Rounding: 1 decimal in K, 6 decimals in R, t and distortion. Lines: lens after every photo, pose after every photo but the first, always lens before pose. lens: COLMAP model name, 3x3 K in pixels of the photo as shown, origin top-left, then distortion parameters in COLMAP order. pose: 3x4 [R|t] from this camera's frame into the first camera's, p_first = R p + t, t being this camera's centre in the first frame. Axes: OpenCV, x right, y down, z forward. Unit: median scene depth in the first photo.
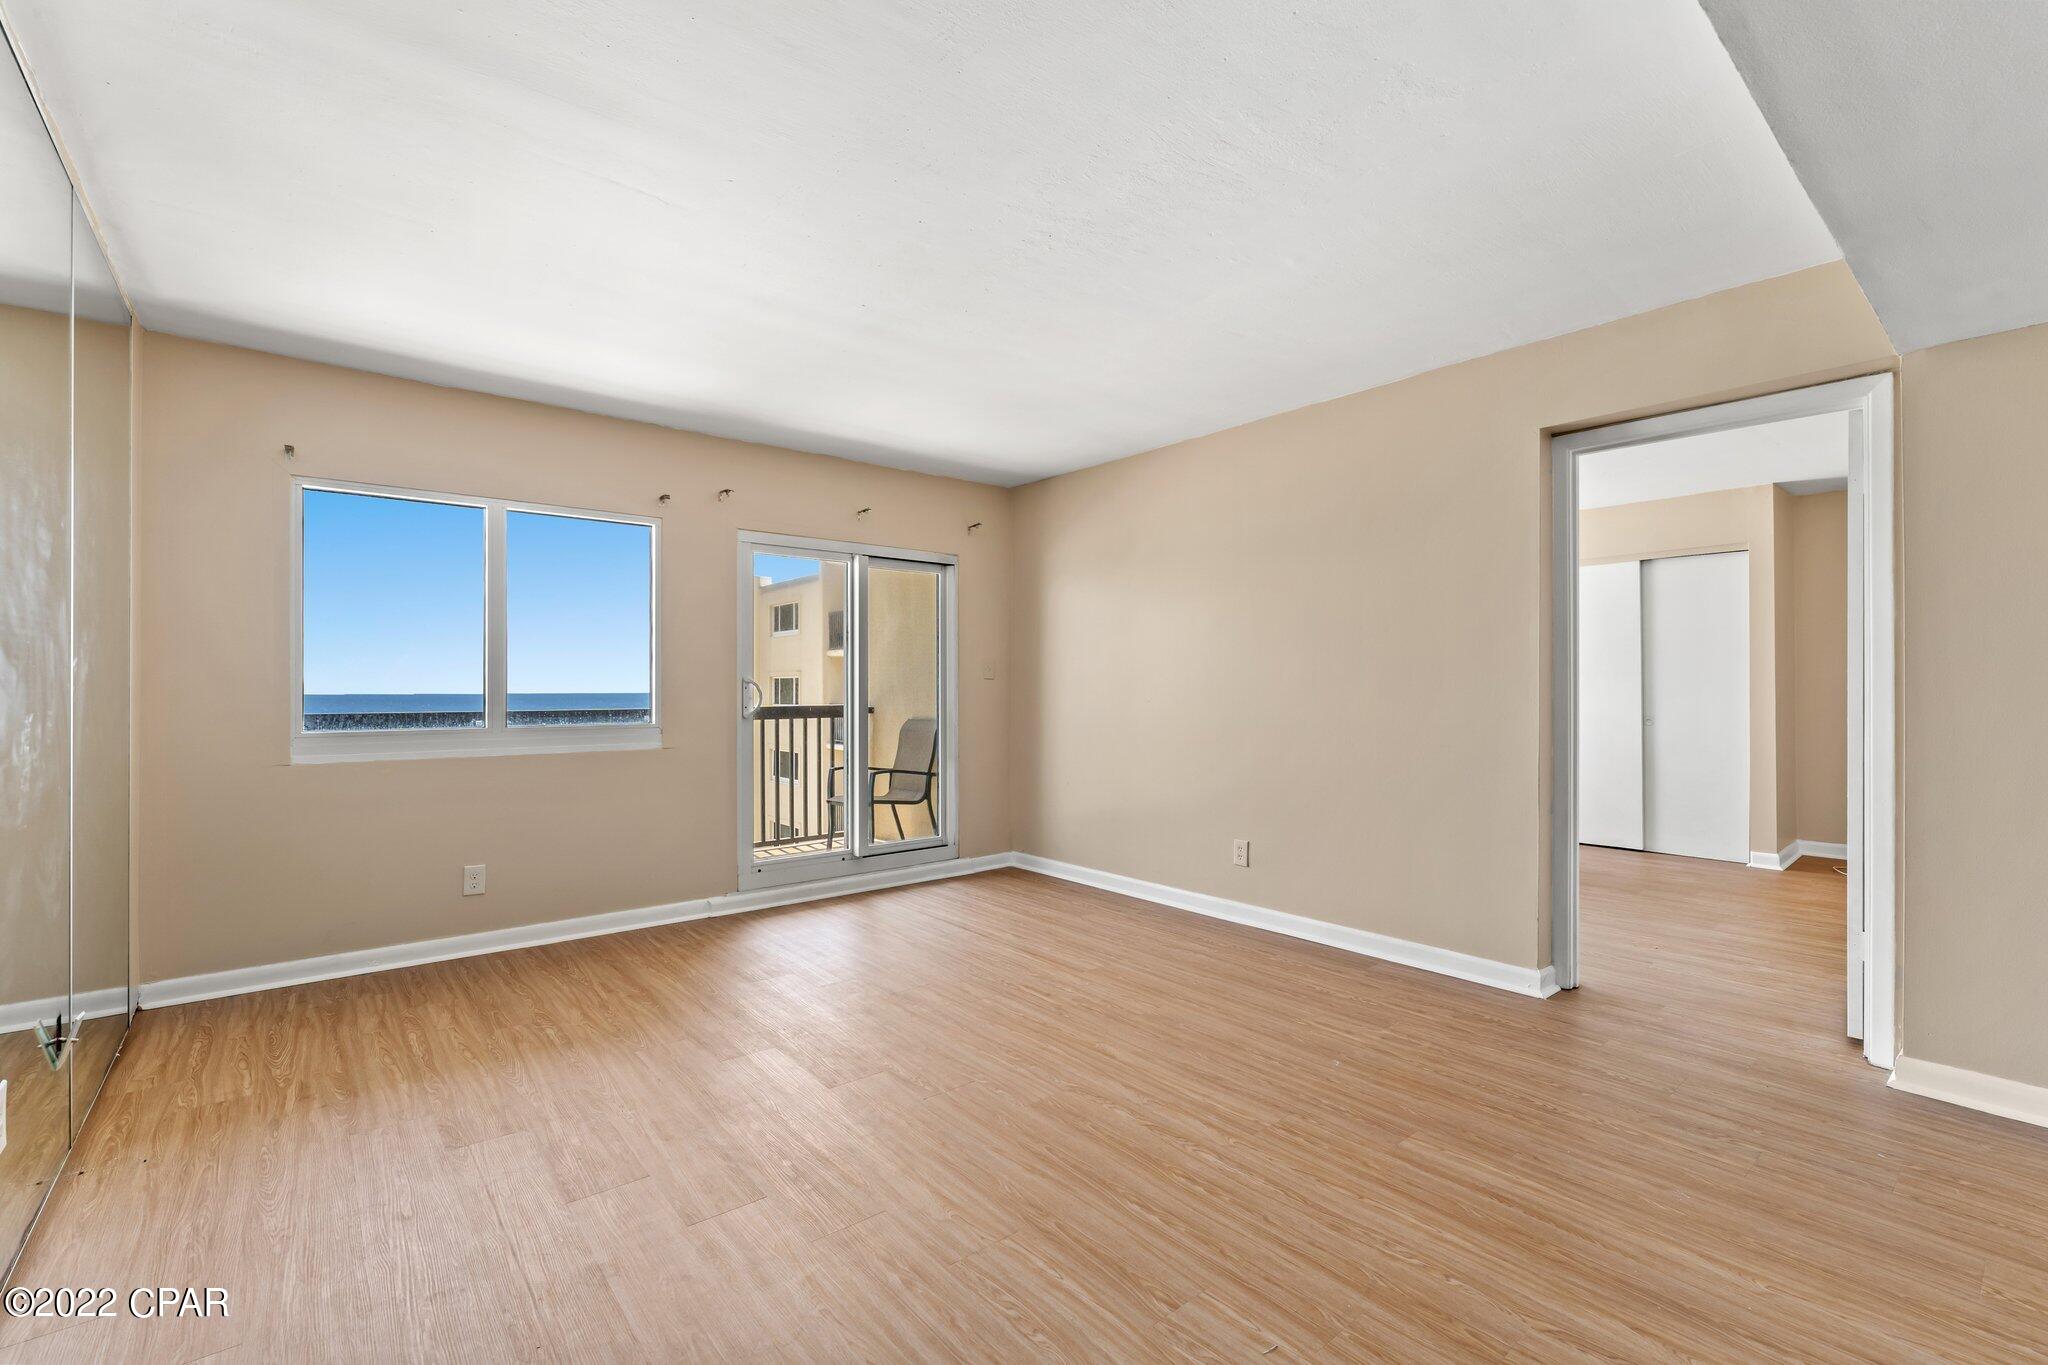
lens RADIAL K [[870.8, 0, 1010.8], [0, 870.8, 672.0], [0, 0, 1]] dist [0.000361, 0.000057]
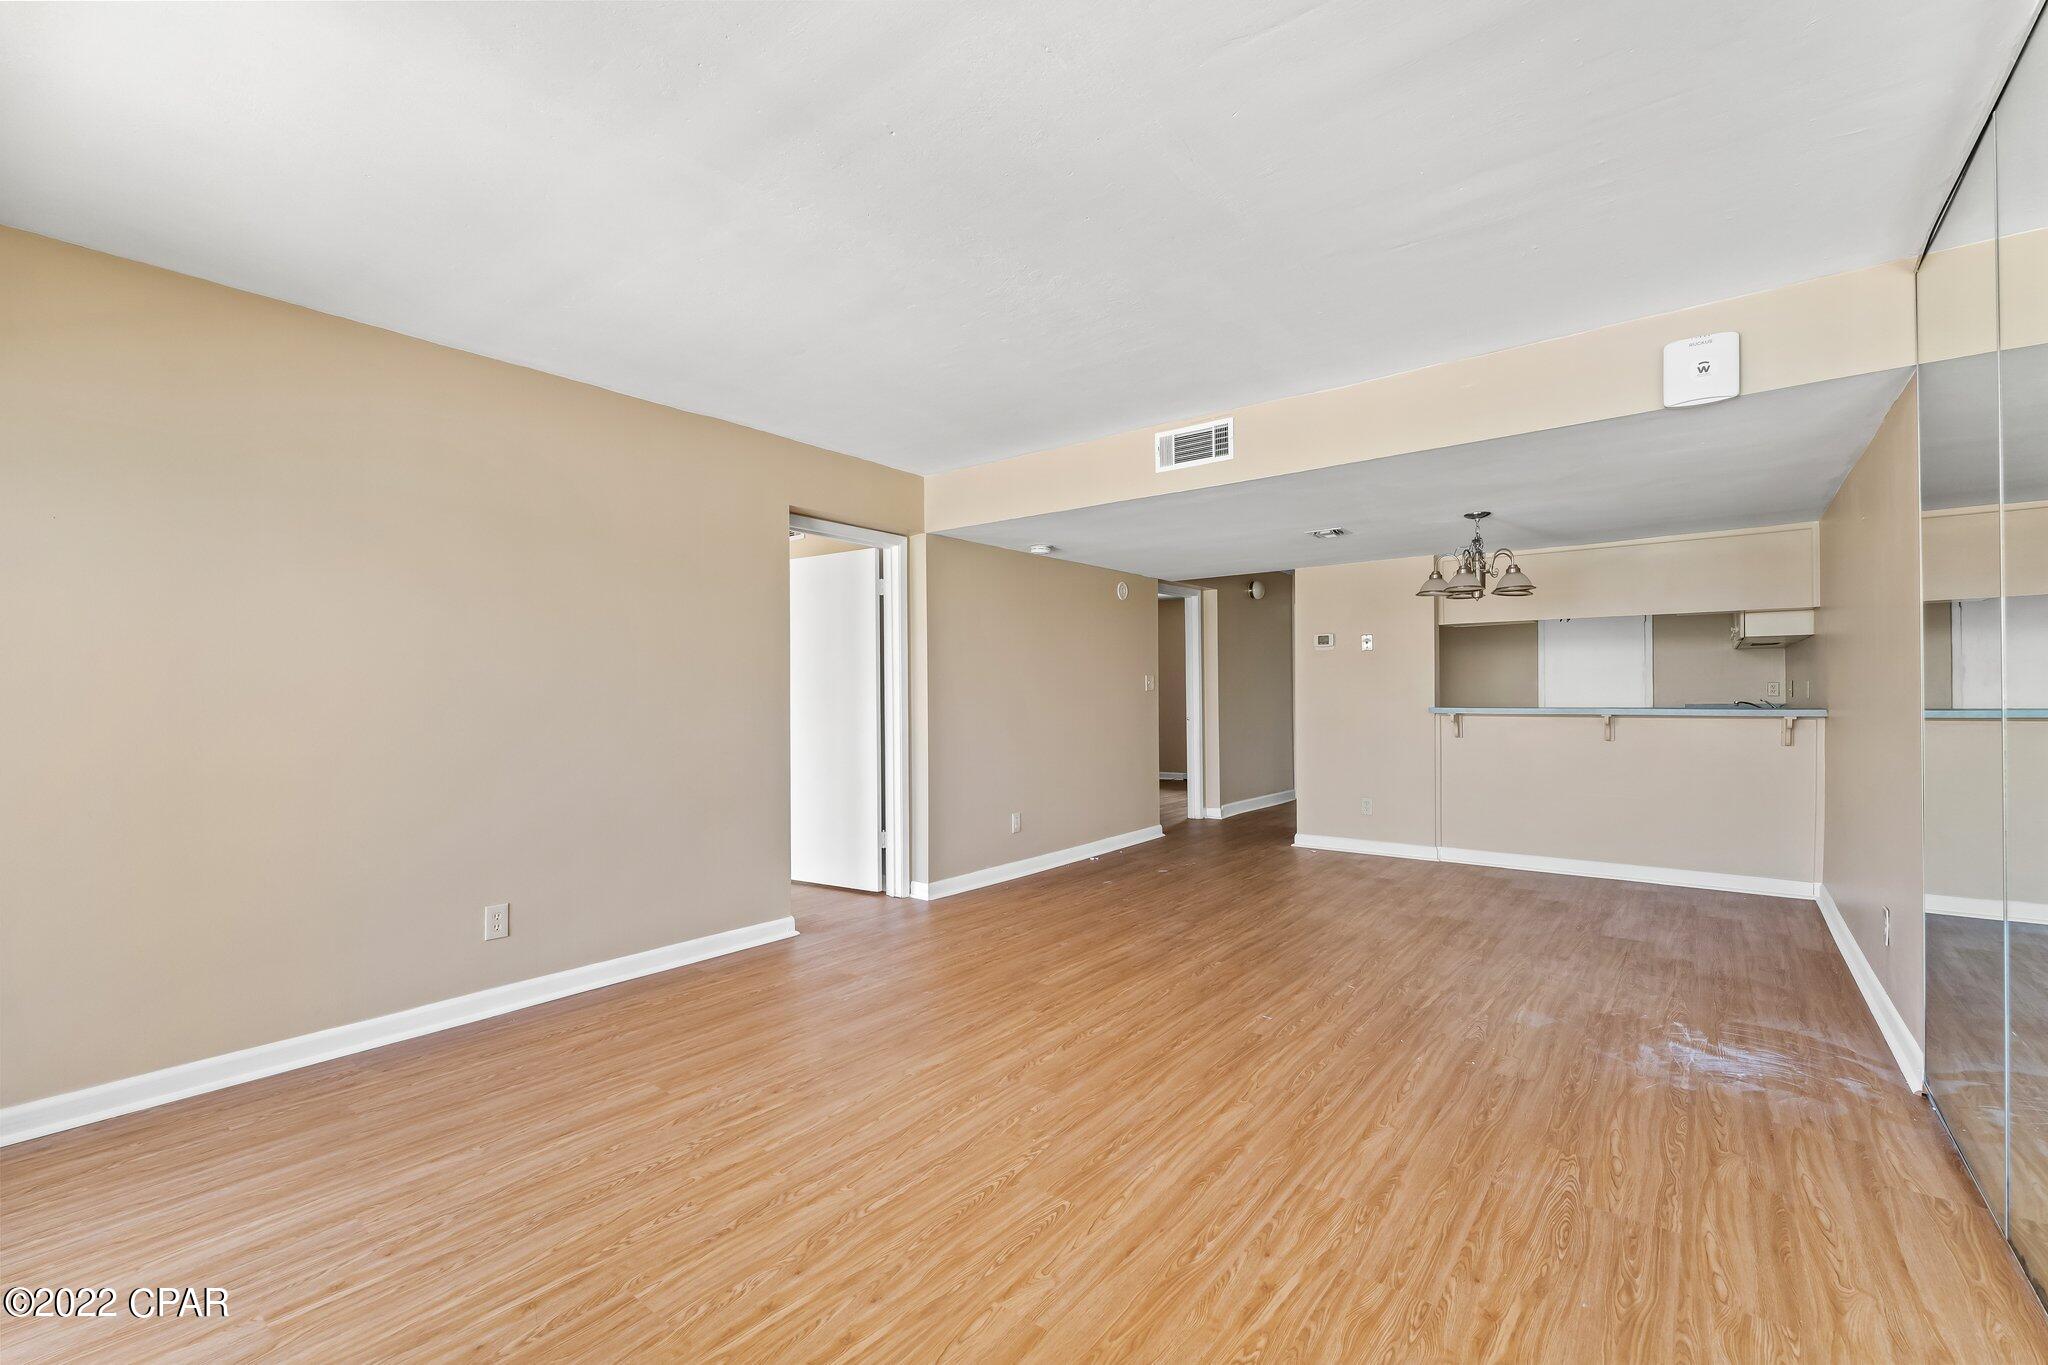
lens RADIAL K [[870.8, 0, 1008.3], [0, 870.8, 684.1], [0, 0, 1]] dist [0.000361, 0.000057]
pose [[-0.201687, 0.014735, 0.979339, -0.643938], [-0.010240, 0.999800, -0.017151, 0.009080], [-0.979396, -0.013488, -0.201496, 0.805945]]
